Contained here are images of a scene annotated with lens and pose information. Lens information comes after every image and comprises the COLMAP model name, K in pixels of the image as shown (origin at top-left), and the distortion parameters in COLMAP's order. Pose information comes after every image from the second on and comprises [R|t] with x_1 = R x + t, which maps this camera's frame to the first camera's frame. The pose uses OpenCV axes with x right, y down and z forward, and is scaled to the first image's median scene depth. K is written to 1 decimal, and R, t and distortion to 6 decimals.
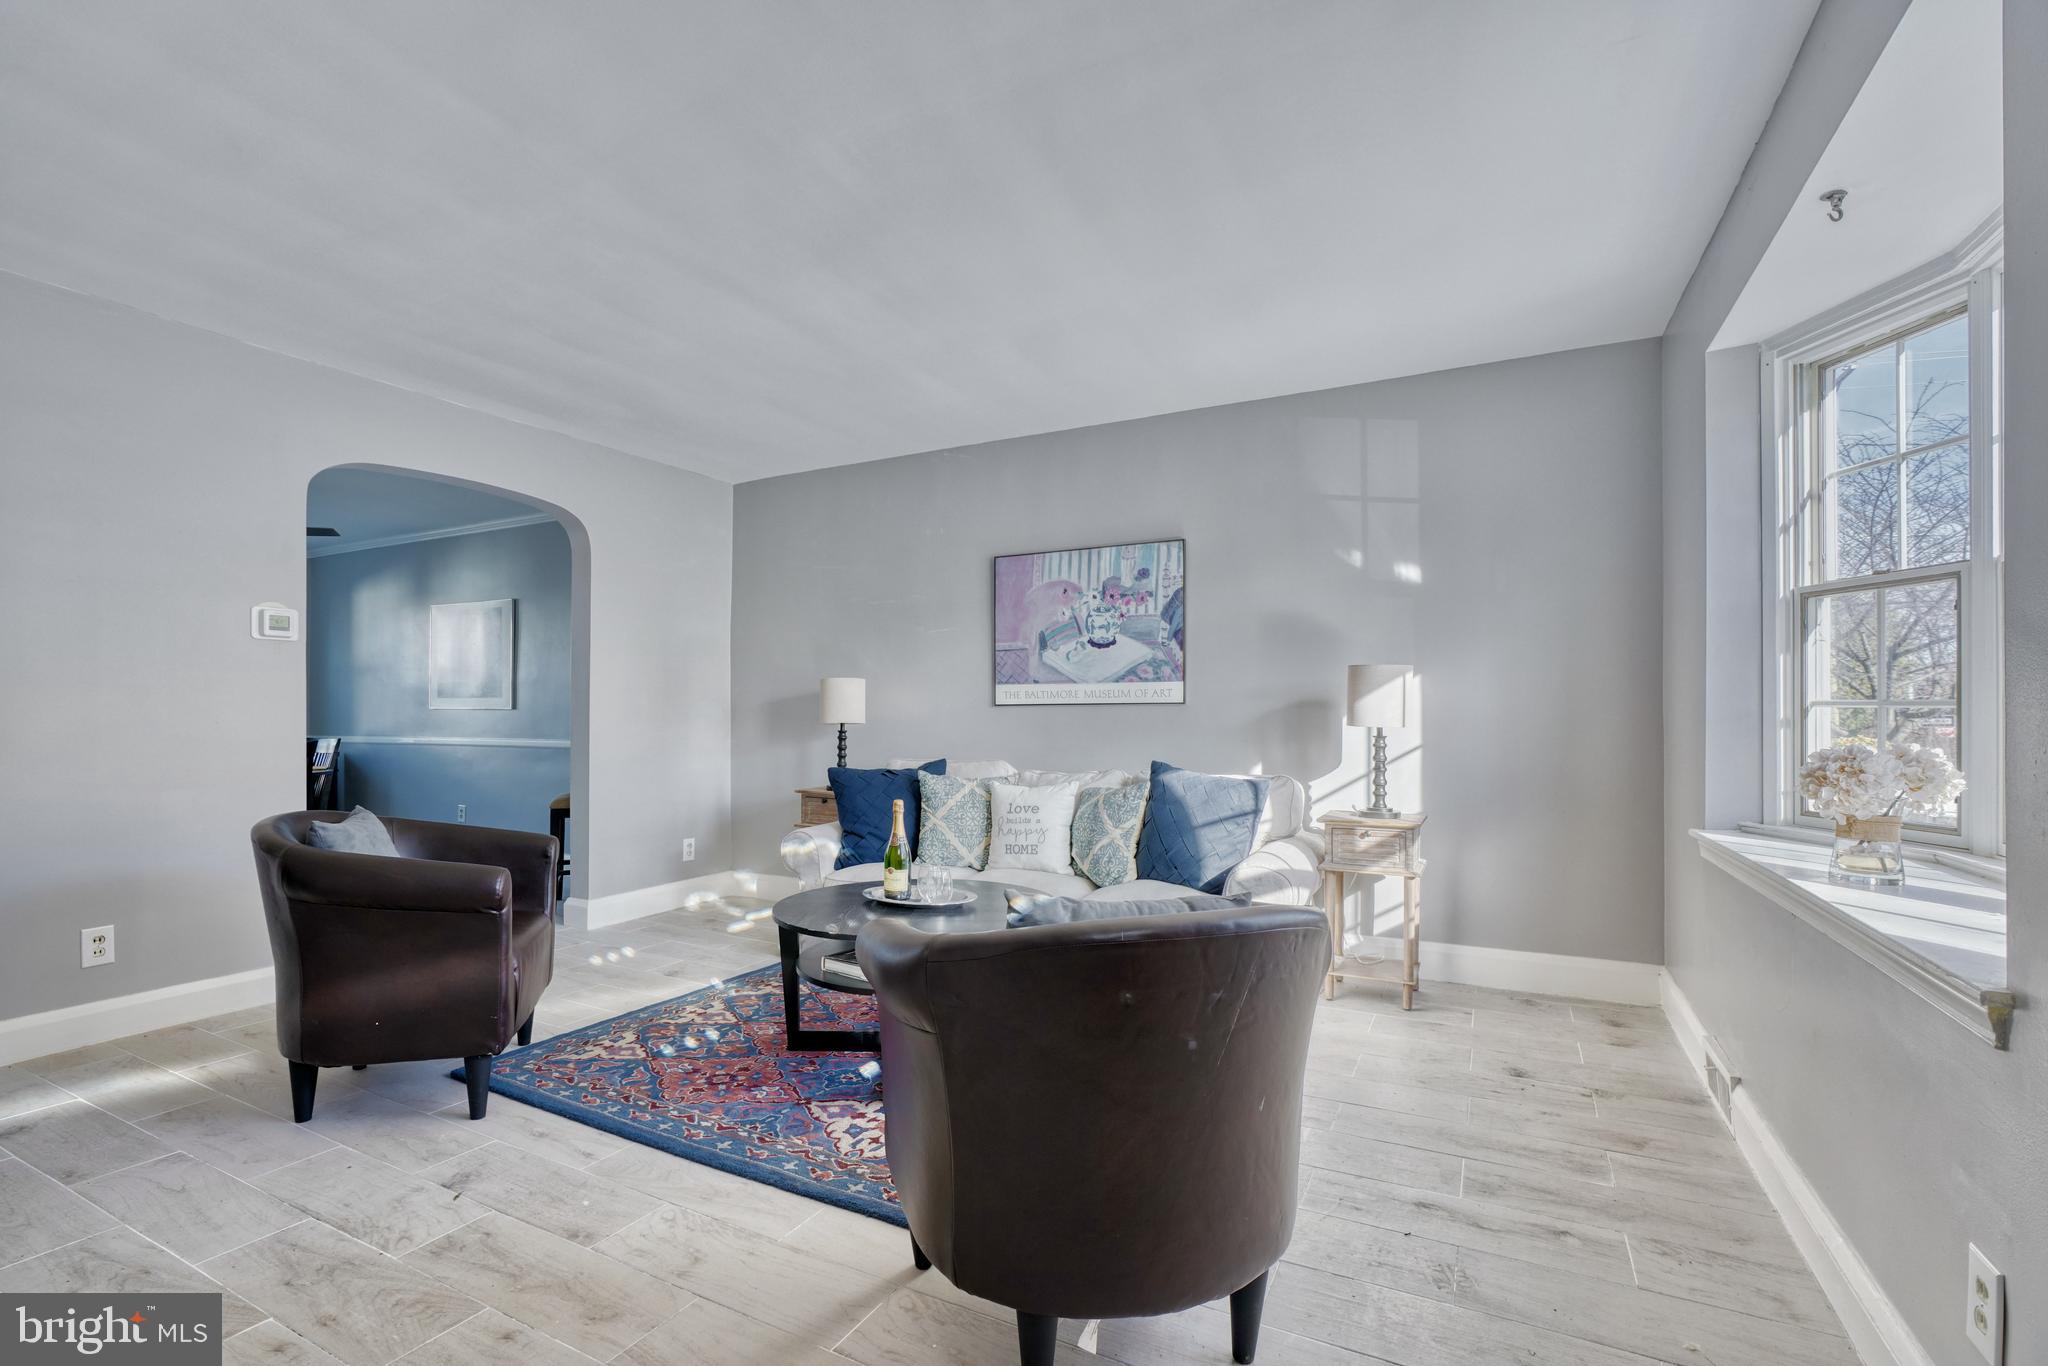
lens RADIAL K [[916.4, 0, 1001.8], [0, 916.4, 707.6], [0, 0, 1]] dist [-0.001163, -0.000080]
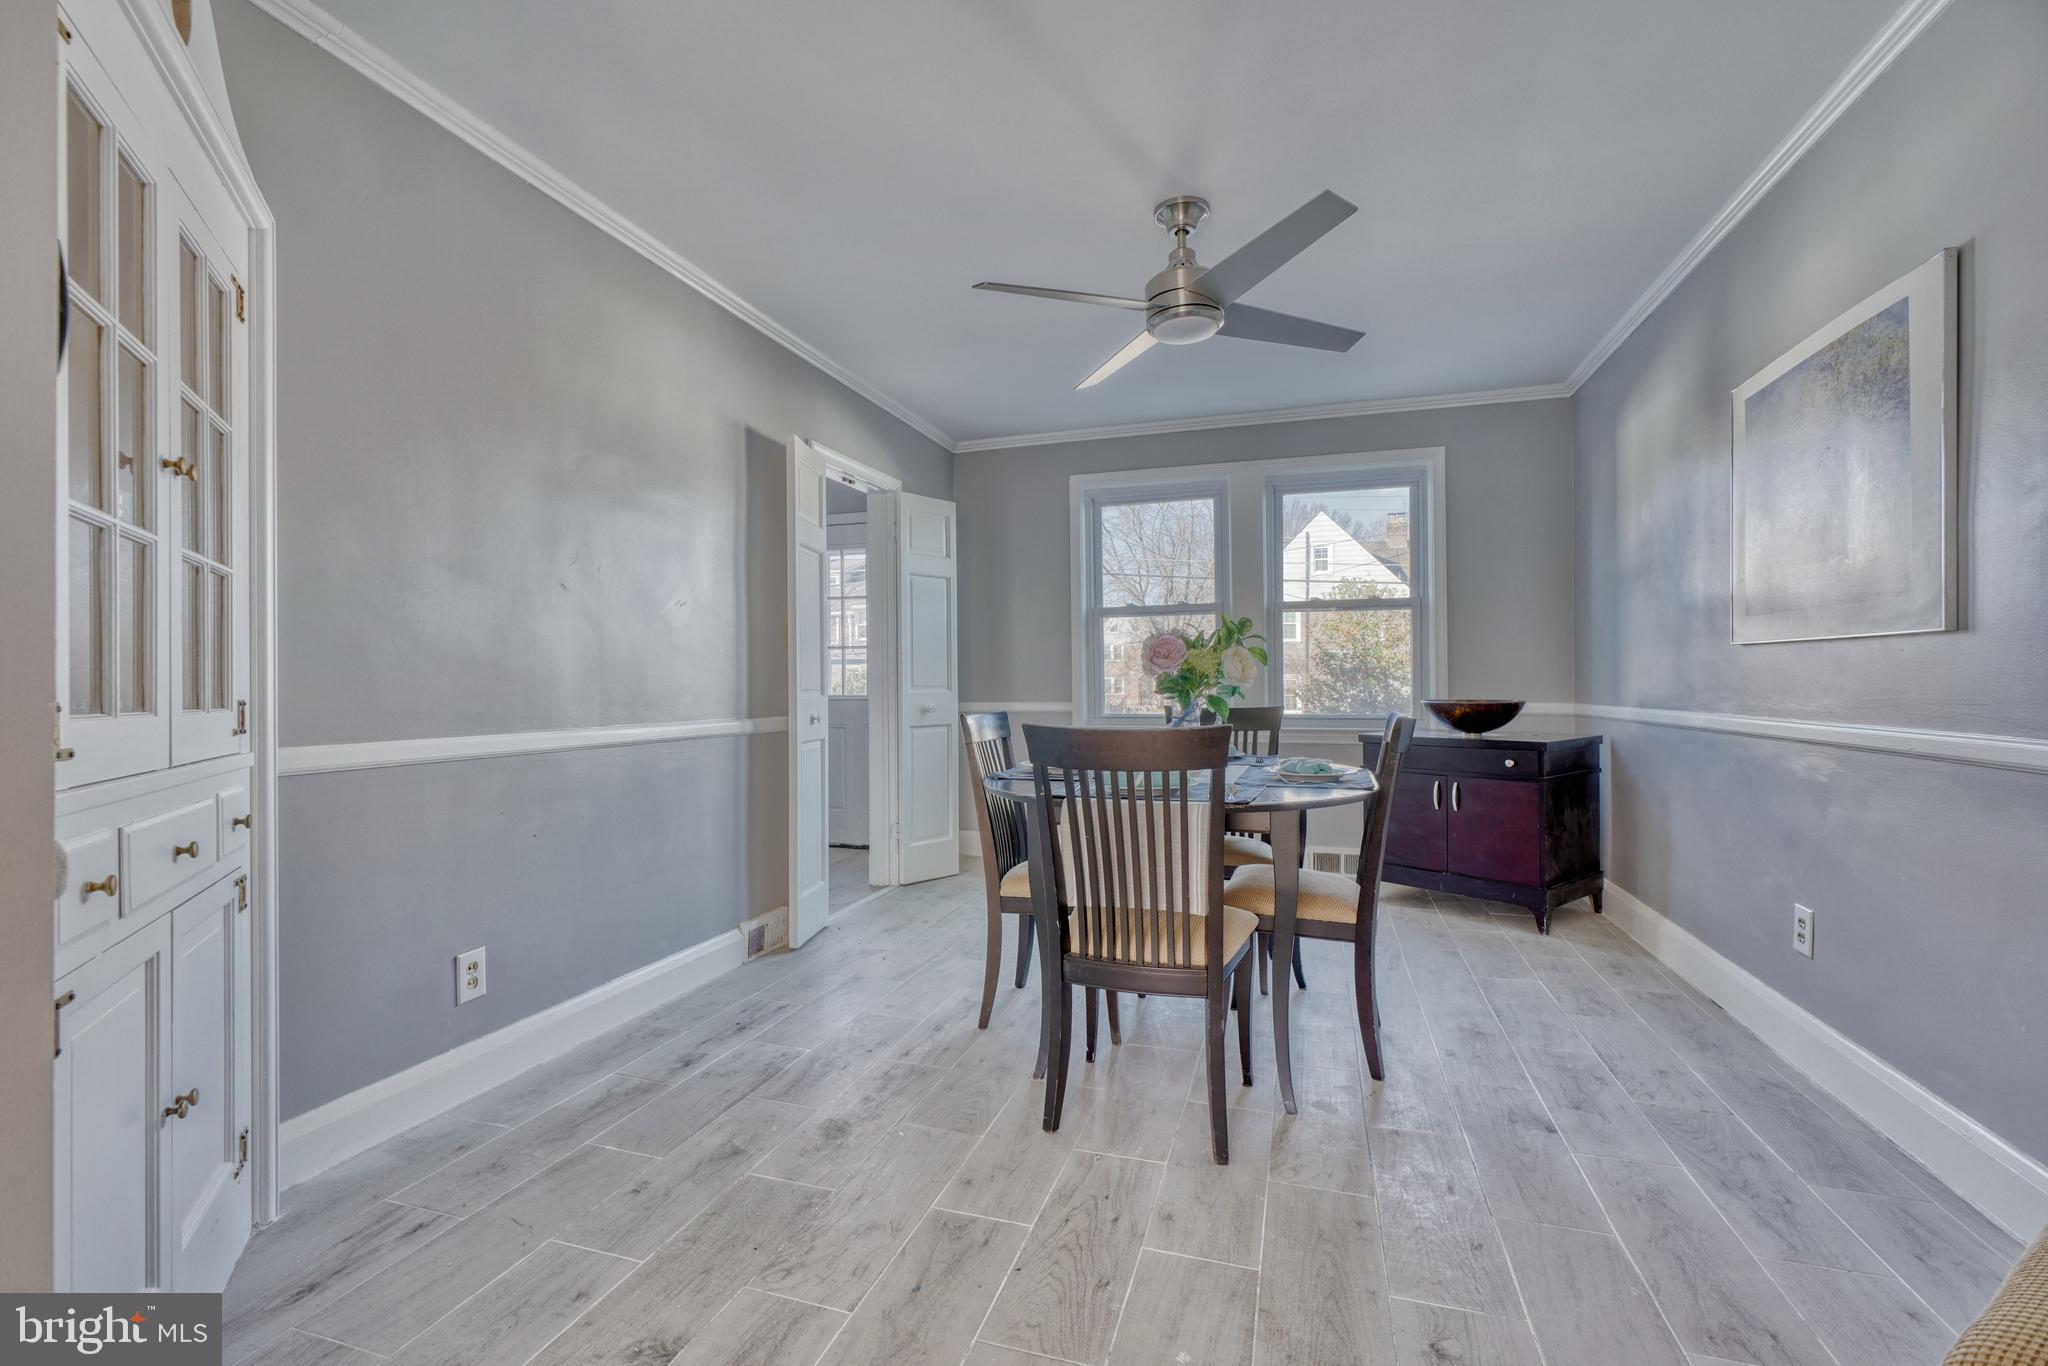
lens RADIAL K [[908.8, 0, 1018.5], [0, 908.8, 686.5], [0, 0, 1]] dist [-0.000877, 0.001053]
pose [[0.187351, 0.002060, -0.982291, -0.464680], [0.016664, 0.999847, 0.005275, 0.019008], [0.982152, -0.017358, 0.187288, 0.995811]]
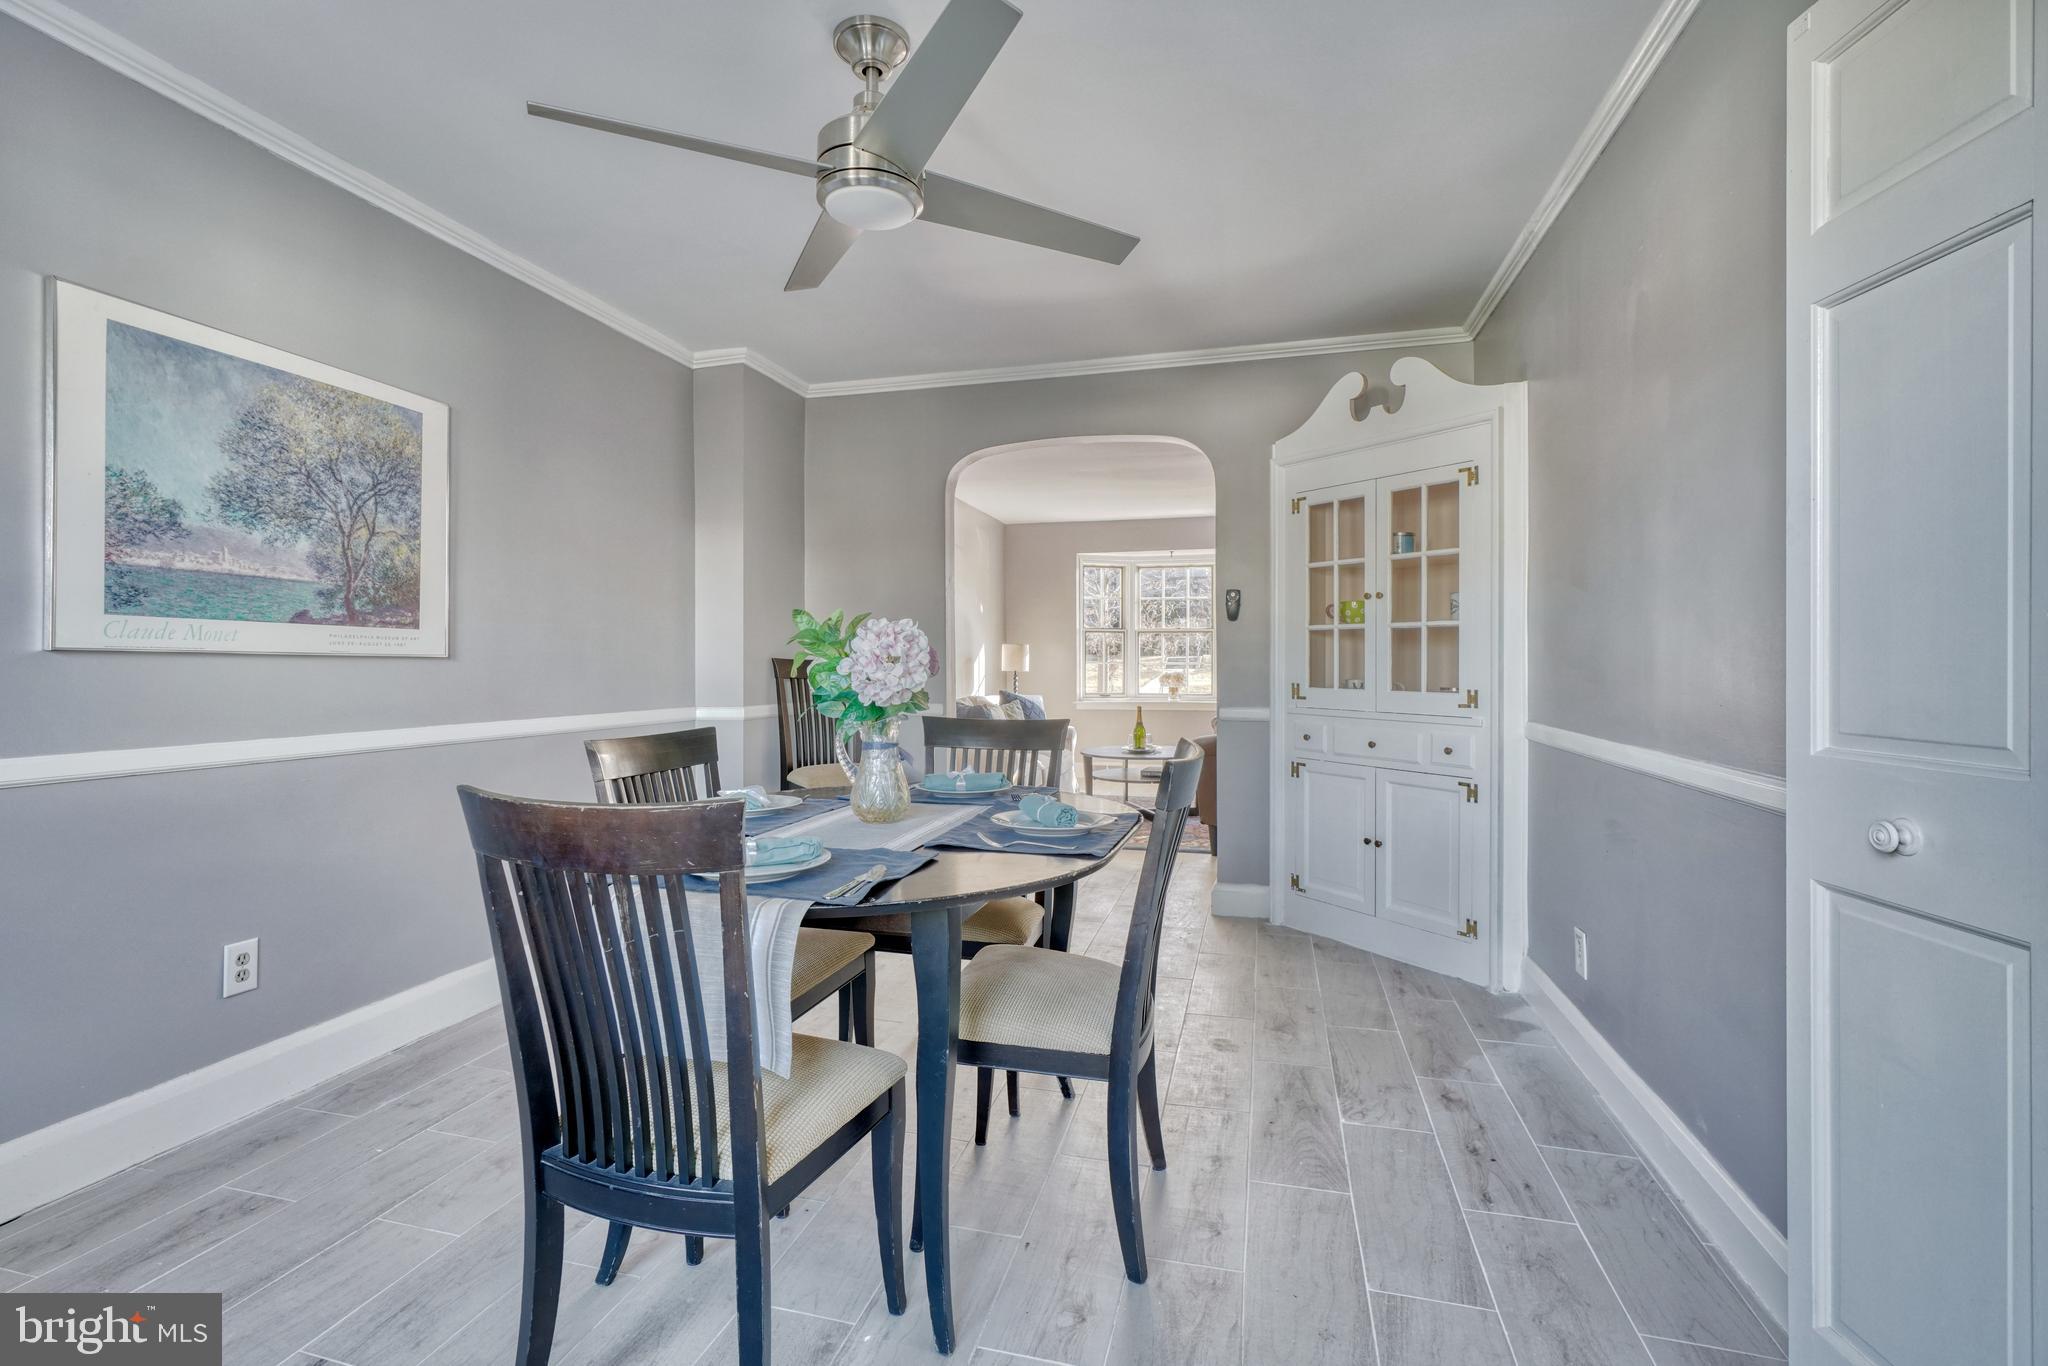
lens RADIAL K [[955.7, 0, 978.5], [0, 955.7, 666.3], [0, 0, 1]] dist [-0.001675, 0.000033]
pose [[-0.199656, -0.004115, 0.979857, -1.573907], [-0.007804, 0.999966, 0.002610, 0.003544], [-0.979835, -0.007126, -0.199681, 1.280745]]
